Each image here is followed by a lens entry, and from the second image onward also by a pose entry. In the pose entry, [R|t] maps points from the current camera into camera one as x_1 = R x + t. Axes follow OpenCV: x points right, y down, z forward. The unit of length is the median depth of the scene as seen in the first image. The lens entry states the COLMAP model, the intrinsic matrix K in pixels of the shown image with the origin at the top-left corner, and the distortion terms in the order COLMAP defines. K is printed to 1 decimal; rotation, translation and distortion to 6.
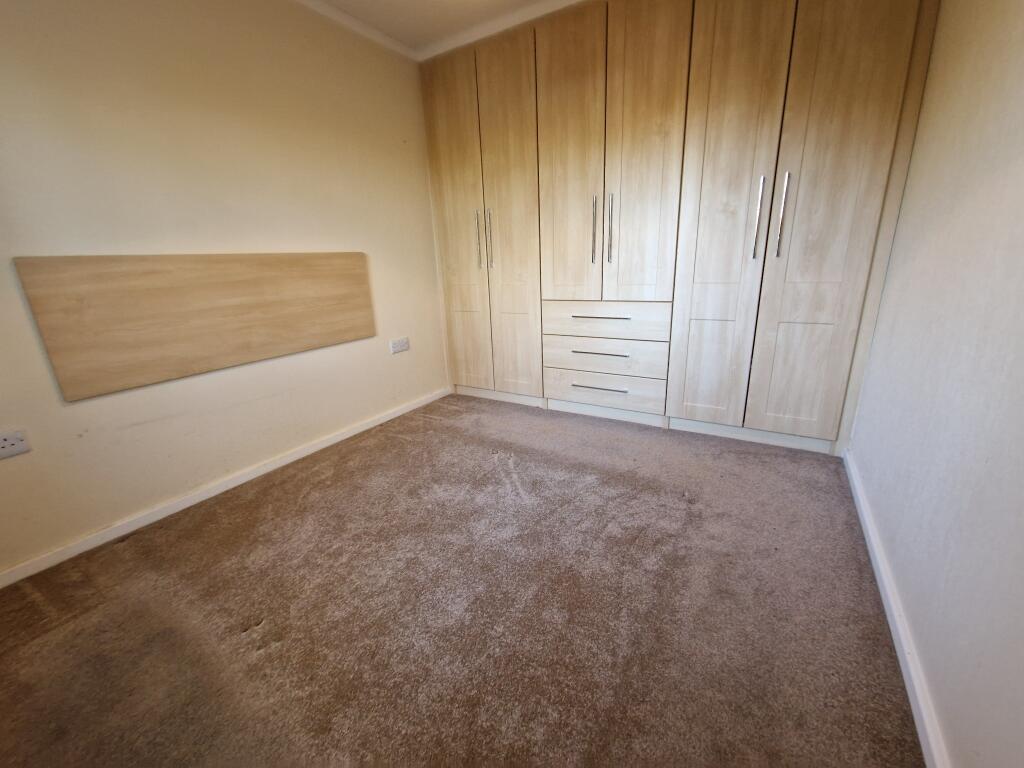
lens RADIAL K [[413.1, 0, 512.0], [0, 413.1, 384.0], [0, 0, 1]] dist [-0.001665, -0.000051]
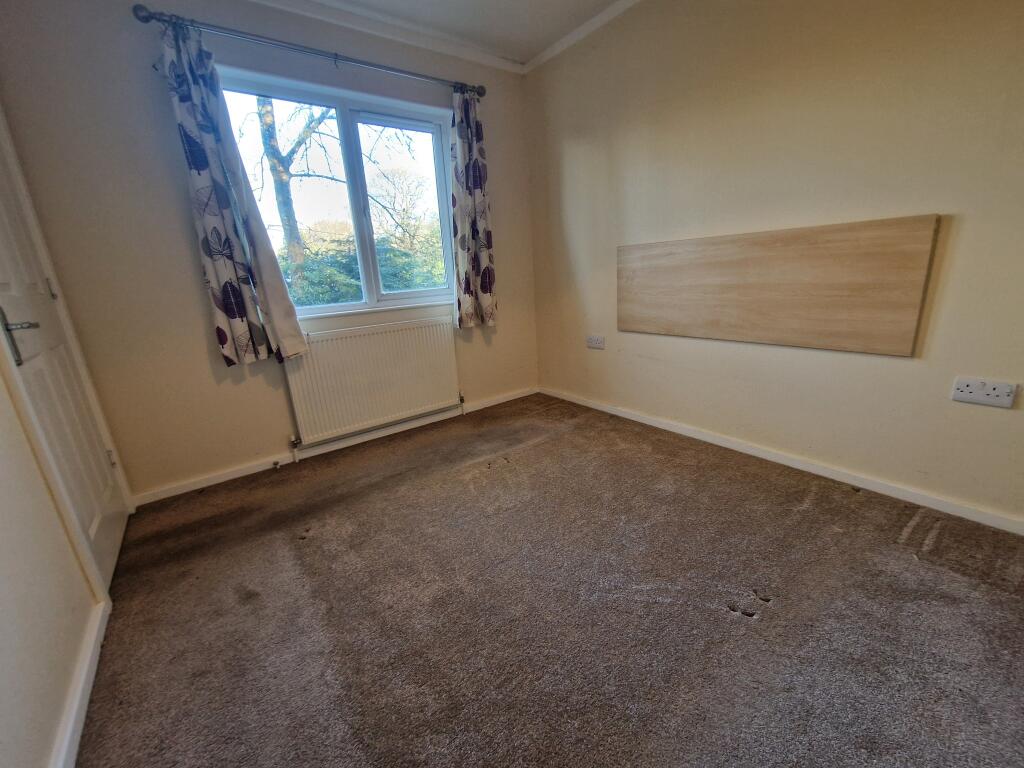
lens RADIAL K [[413.1, 0, 512.0], [0, 413.1, 384.0], [0, 0, 1]] dist [-0.001665, -0.000051]
pose [[-0.353094, 0.309617, -0.882872, 0.533462], [-0.195726, 0.898329, 0.393316, -0.267231], [0.914886, 0.311678, -0.256594, 0.841815]]
